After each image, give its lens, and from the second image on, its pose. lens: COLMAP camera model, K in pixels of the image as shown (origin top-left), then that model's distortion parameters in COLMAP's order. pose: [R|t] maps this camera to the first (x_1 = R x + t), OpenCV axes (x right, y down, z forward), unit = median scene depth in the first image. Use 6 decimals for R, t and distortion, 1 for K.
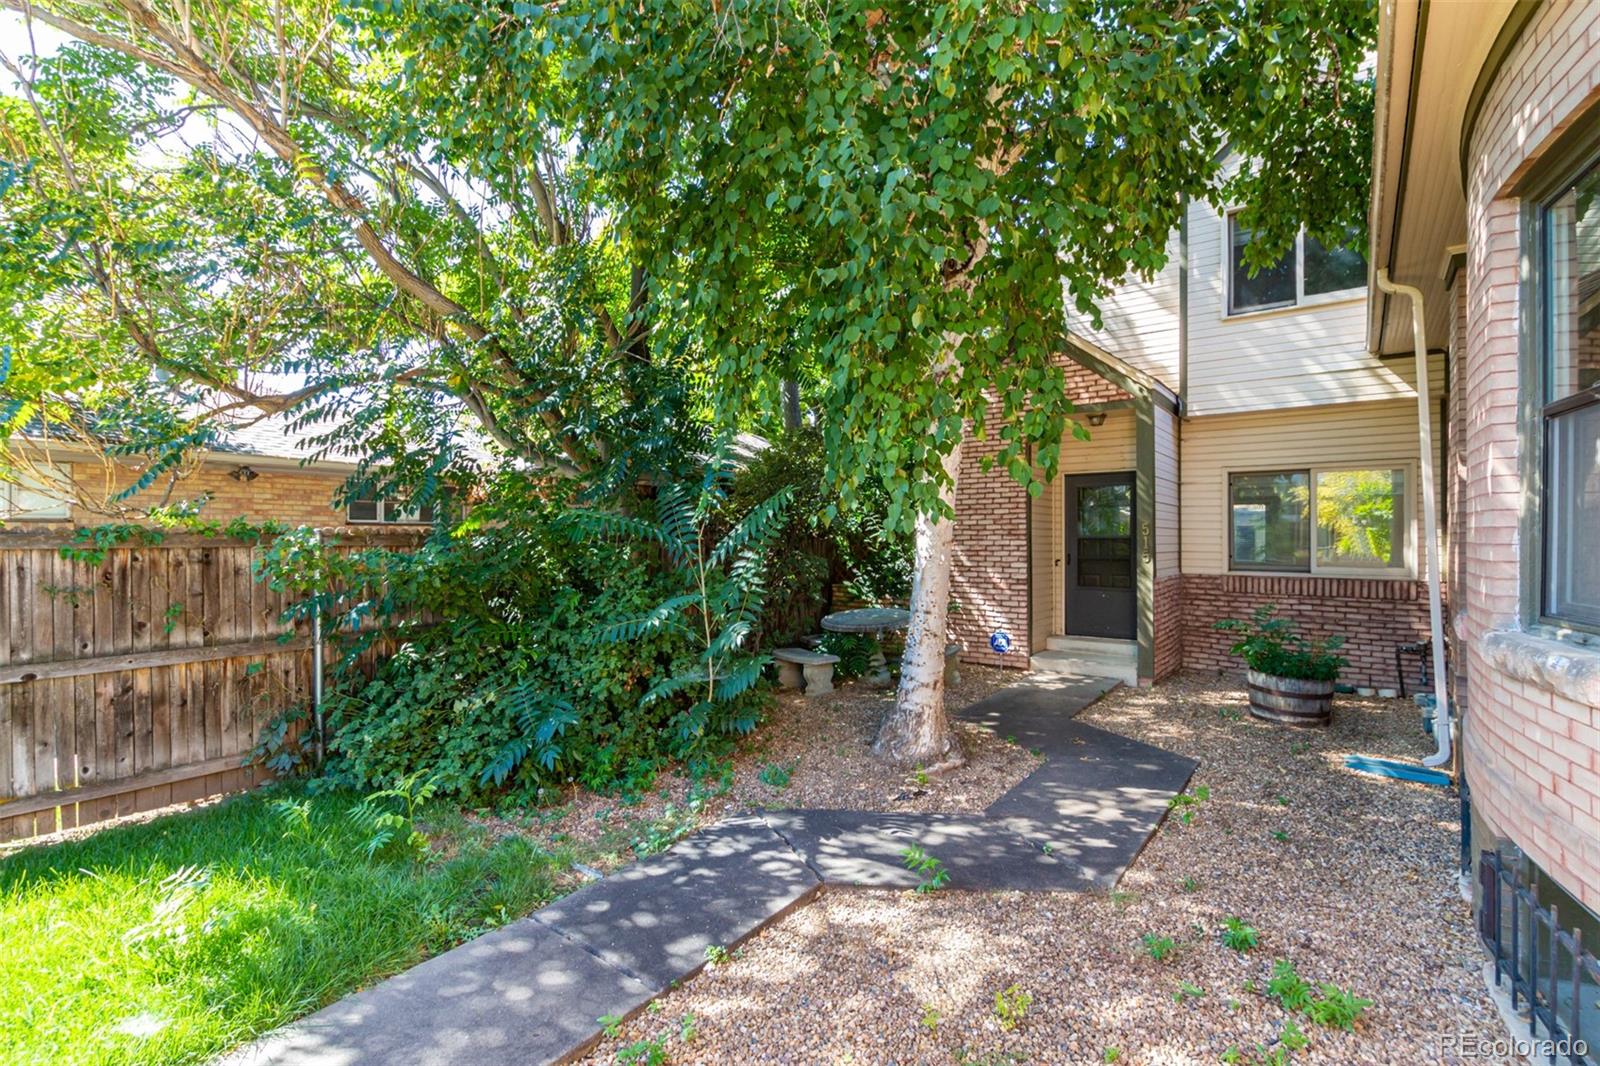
lens RADIAL K [[739.5, 0, 798.3], [0, 739.5, 520.9], [0, 0, 1]] dist [0.010130, -0.005548]
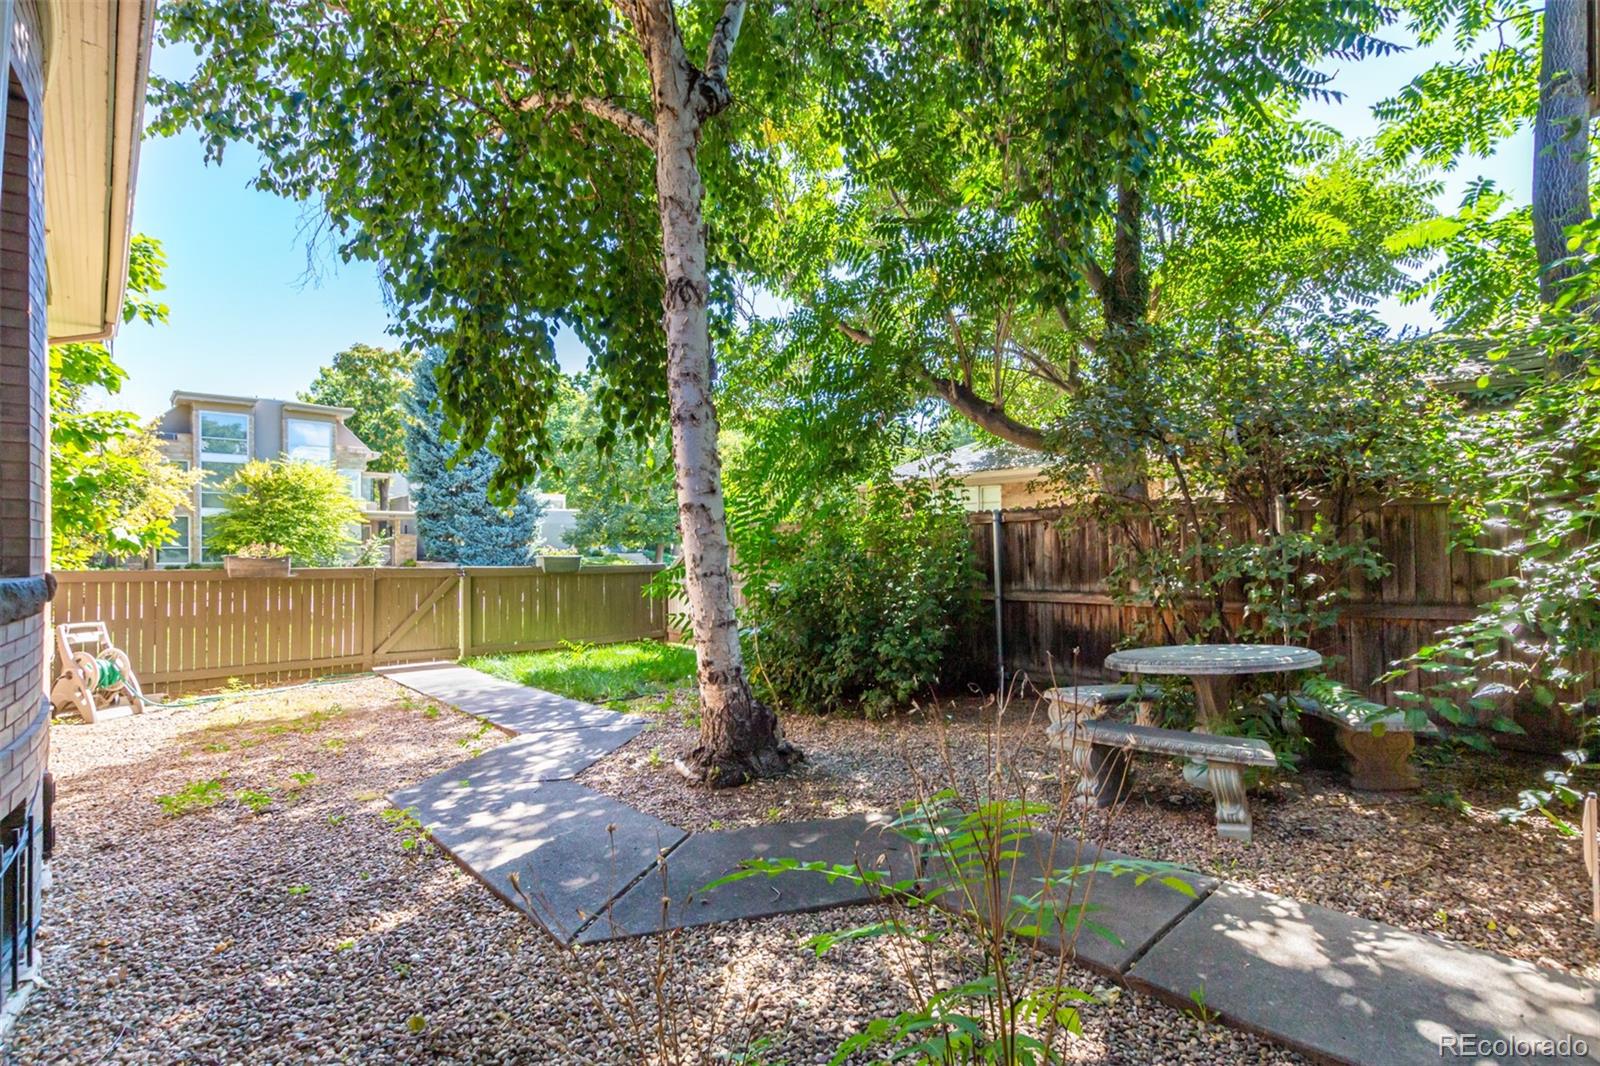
lens RADIAL K [[739.5, 0, 800.6], [0, 739.5, 537.0], [0, 0, 1]] dist [0.010130, -0.005548]
pose [[-0.163110, -0.012114, -0.986533, 0.669977], [0.021785, 0.999637, -0.015877, 0.053719], [0.986367, -0.024082, -0.162787, 0.842124]]
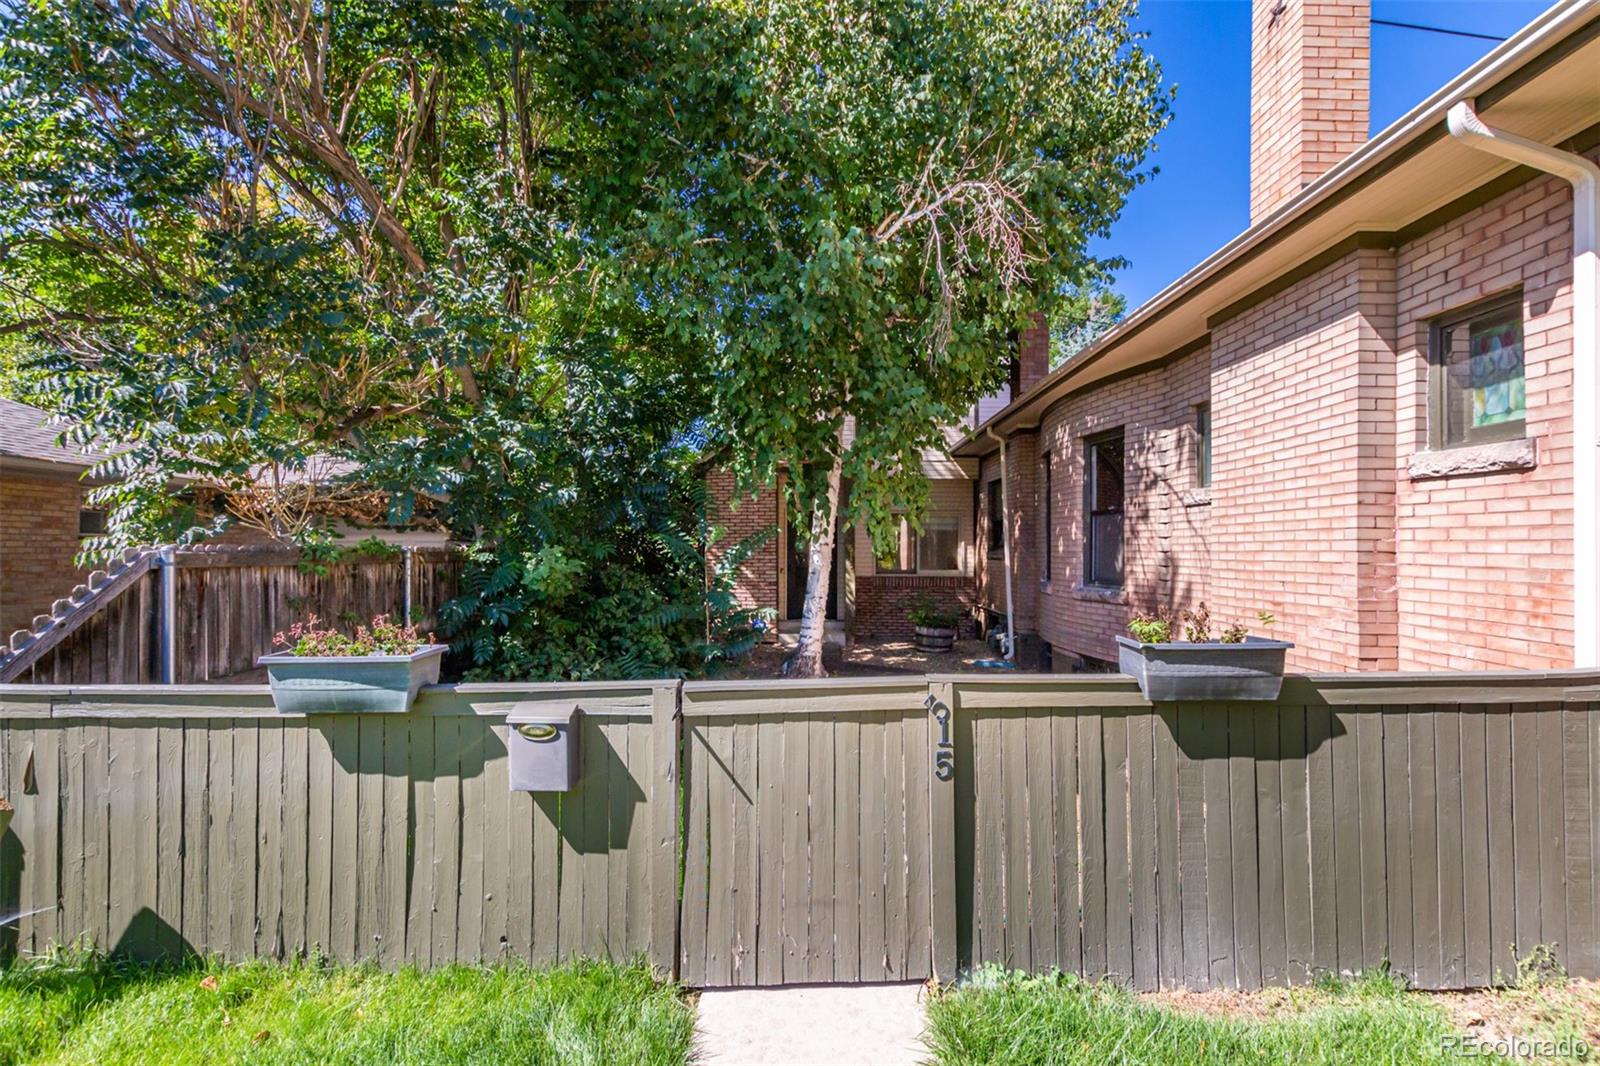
lens RADIAL K [[739.5, 0, 793.6], [0, 739.5, 534.8], [0, 0, 1]] dist [0.010130, -0.005548]
pose [[0.809752, 0.013193, 0.586624, -0.601014], [-0.013066, 0.999905, -0.004452, -0.010191], [-0.586627, -0.004060, 0.809847, -0.252370]]
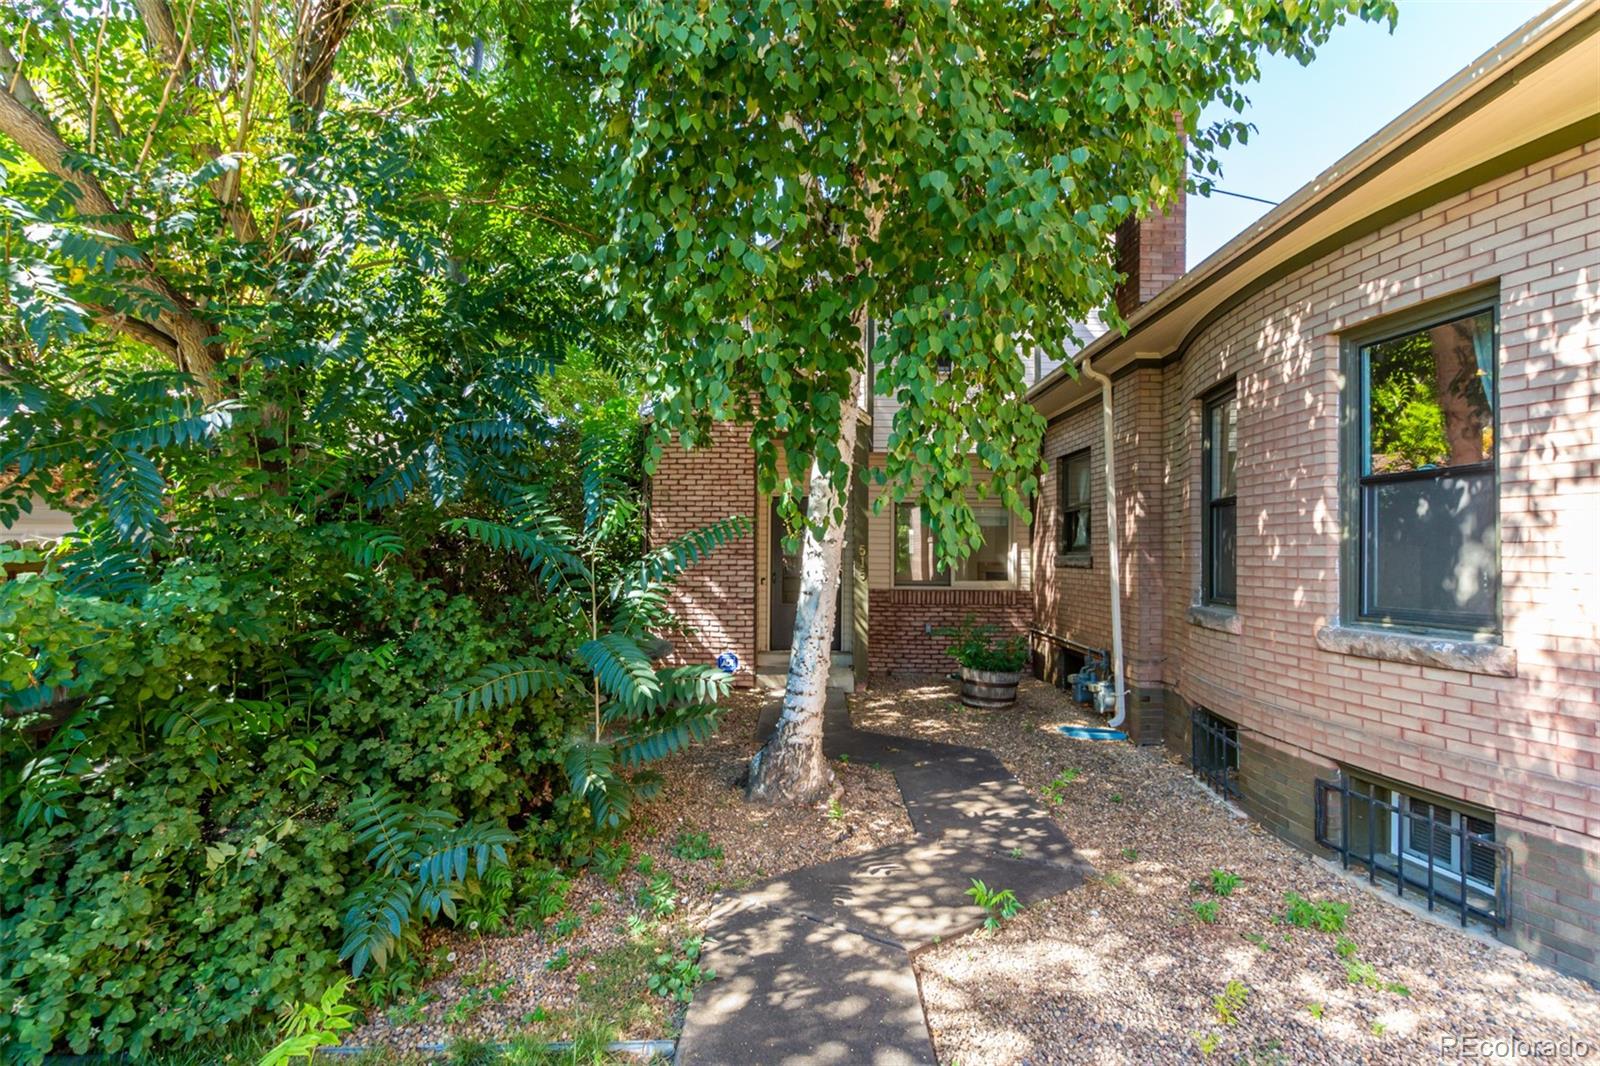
lens RADIAL K [[739.5, 0, 806.5], [0, 739.5, 543.8], [0, 0, 1]] dist [0.010130, -0.005548]
pose [[0.794216, 0.012288, 0.607511, -0.282180], [-0.018139, 0.999829, 0.003491, -0.001073], [-0.607365, -0.013792, 0.794303, 0.166378]]
